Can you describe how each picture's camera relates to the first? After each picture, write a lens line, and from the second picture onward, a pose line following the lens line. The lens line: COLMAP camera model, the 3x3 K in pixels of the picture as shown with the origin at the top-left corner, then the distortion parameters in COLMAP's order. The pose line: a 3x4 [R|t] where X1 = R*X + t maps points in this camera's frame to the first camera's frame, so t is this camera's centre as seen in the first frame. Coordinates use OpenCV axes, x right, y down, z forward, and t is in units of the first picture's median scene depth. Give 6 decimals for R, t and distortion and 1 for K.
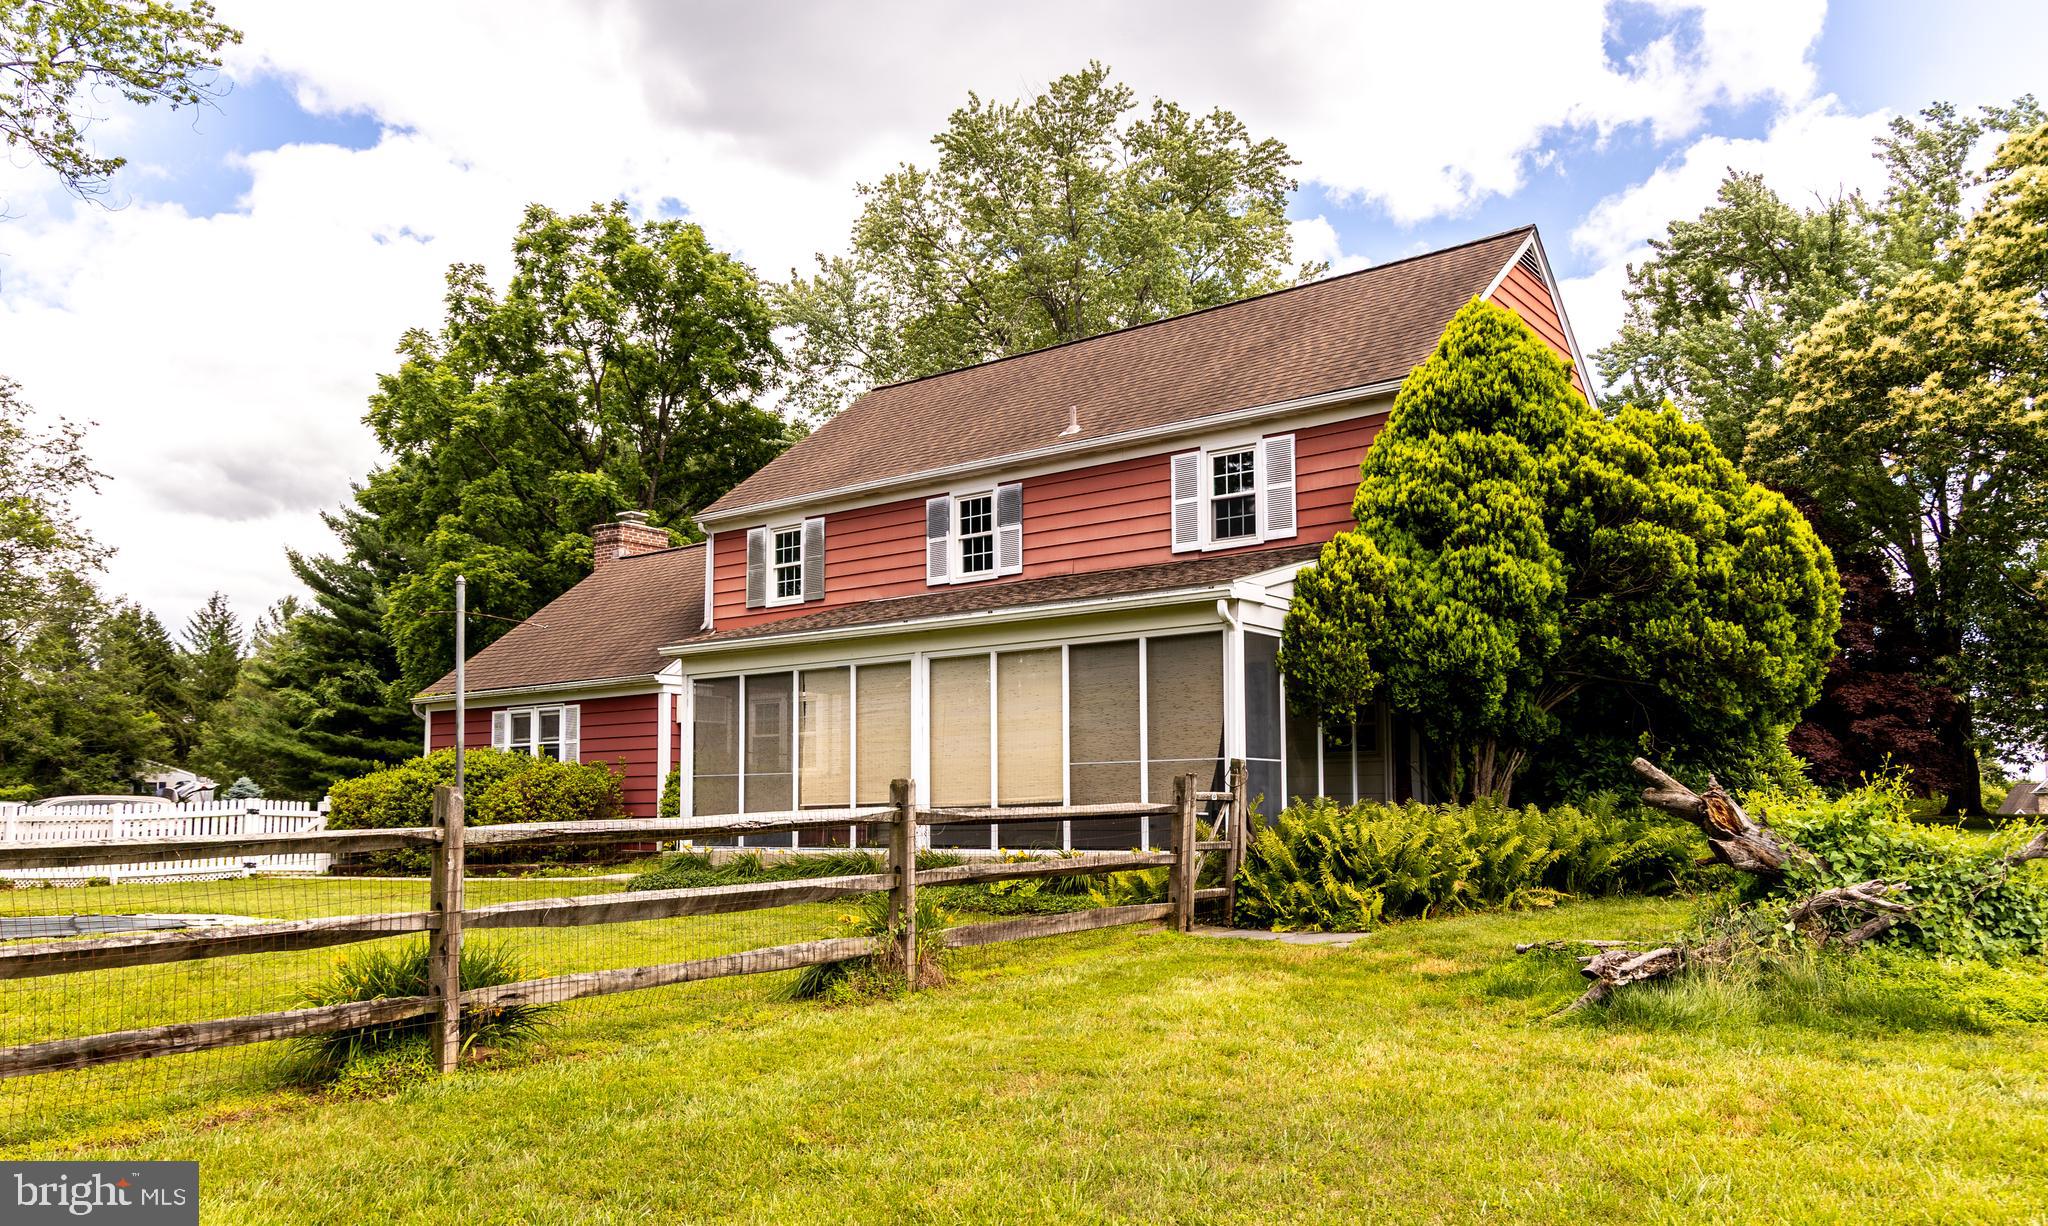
lens RADIAL K [[1437.1, 0, 1024.0], [0, 1437.1, 613.0], [0, 0, 1]] dist [-0.000488, 0.000207]
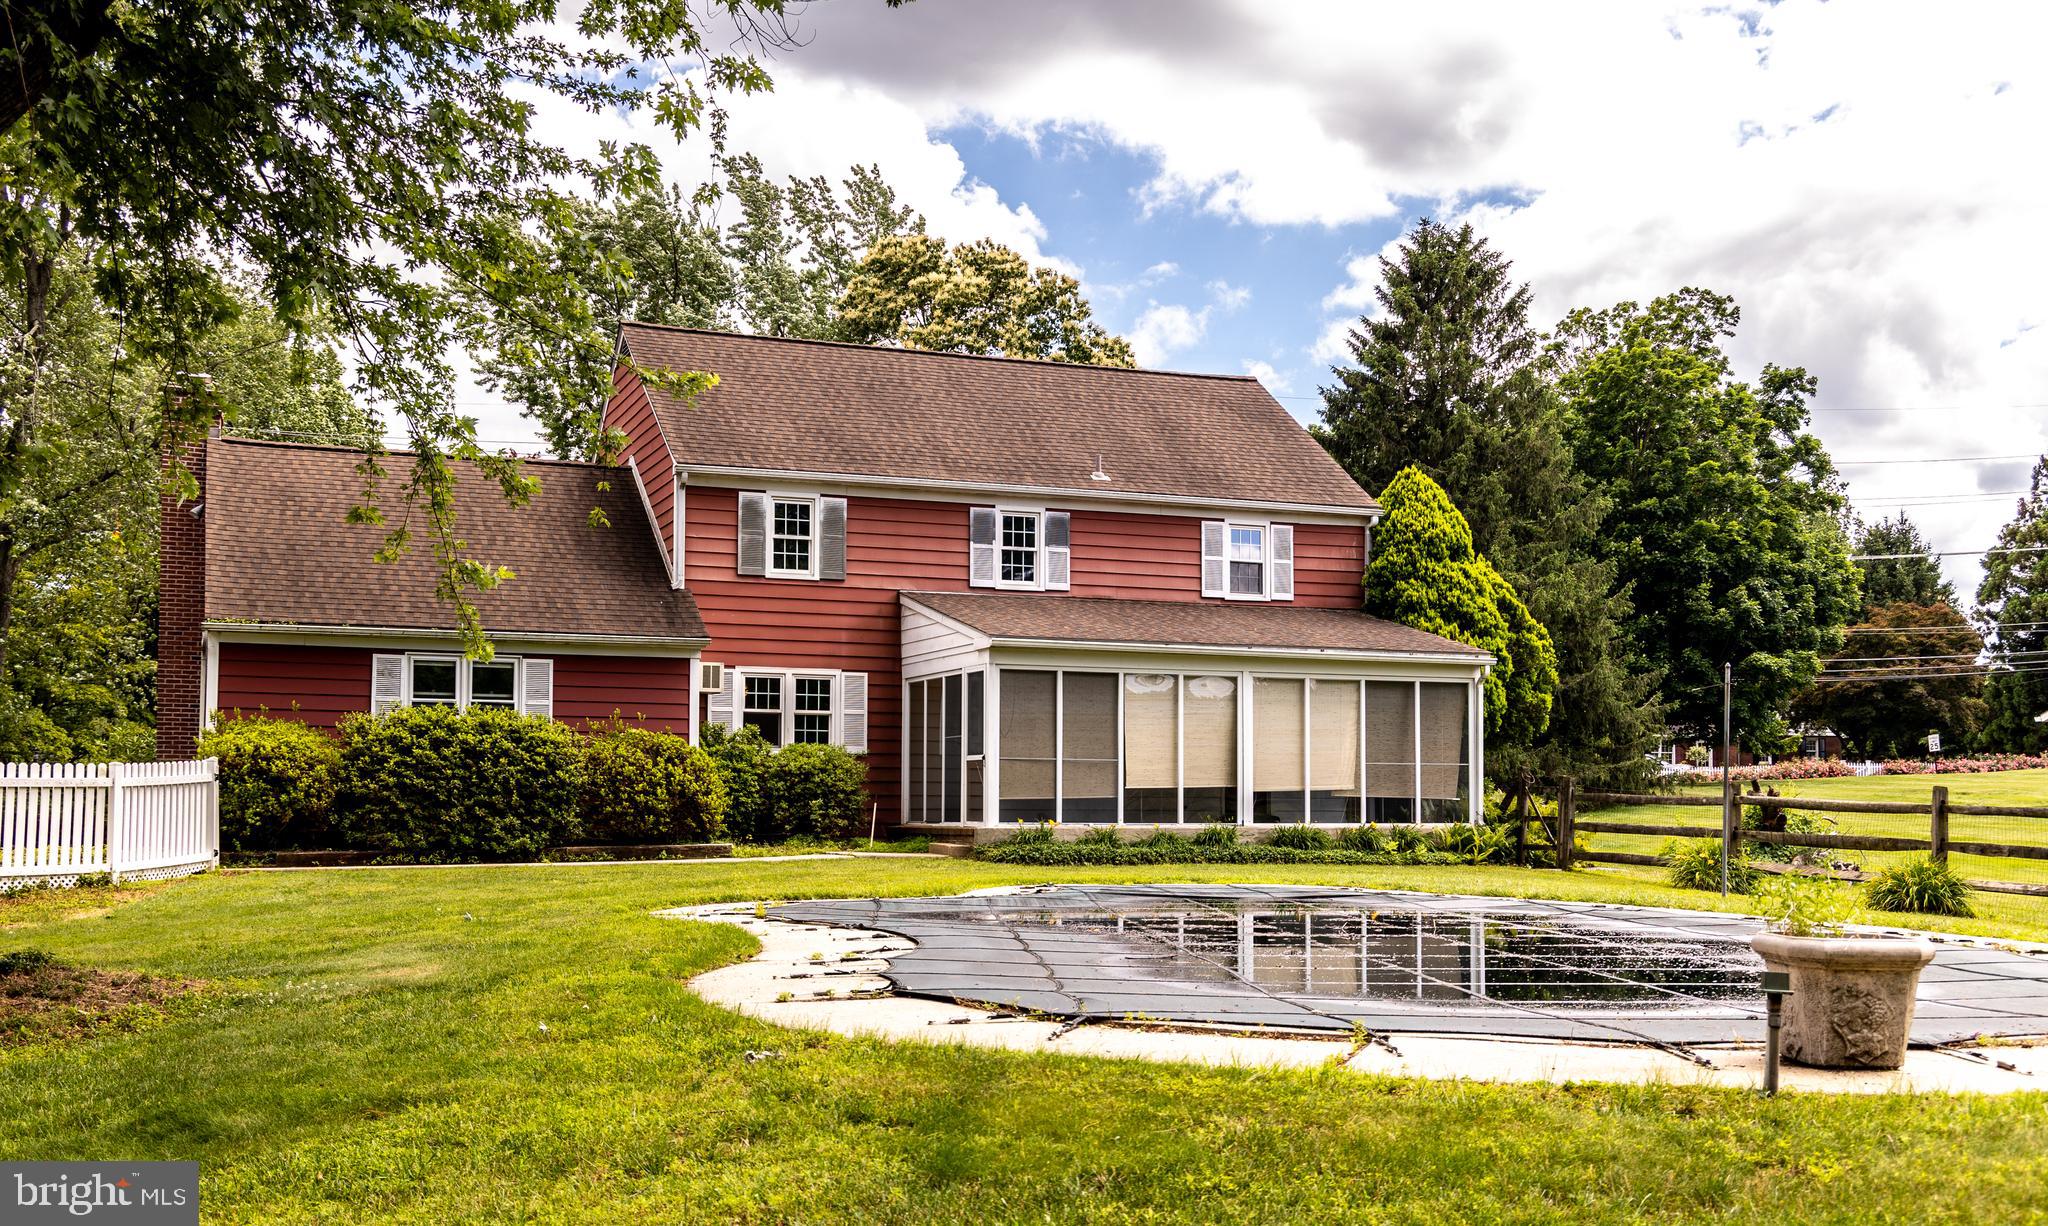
lens RADIAL K [[1939.5, 0, 1024.0], [0, 1939.5, 613.0], [0, 0, 1]] dist [0.004063, -0.000202]
pose [[0.528990, 0.087408, 0.844115, -1.321806], [-0.126899, 0.991645, -0.023159, 0.031363], [-0.839087, -0.094866, 0.535662, 0.167708]]
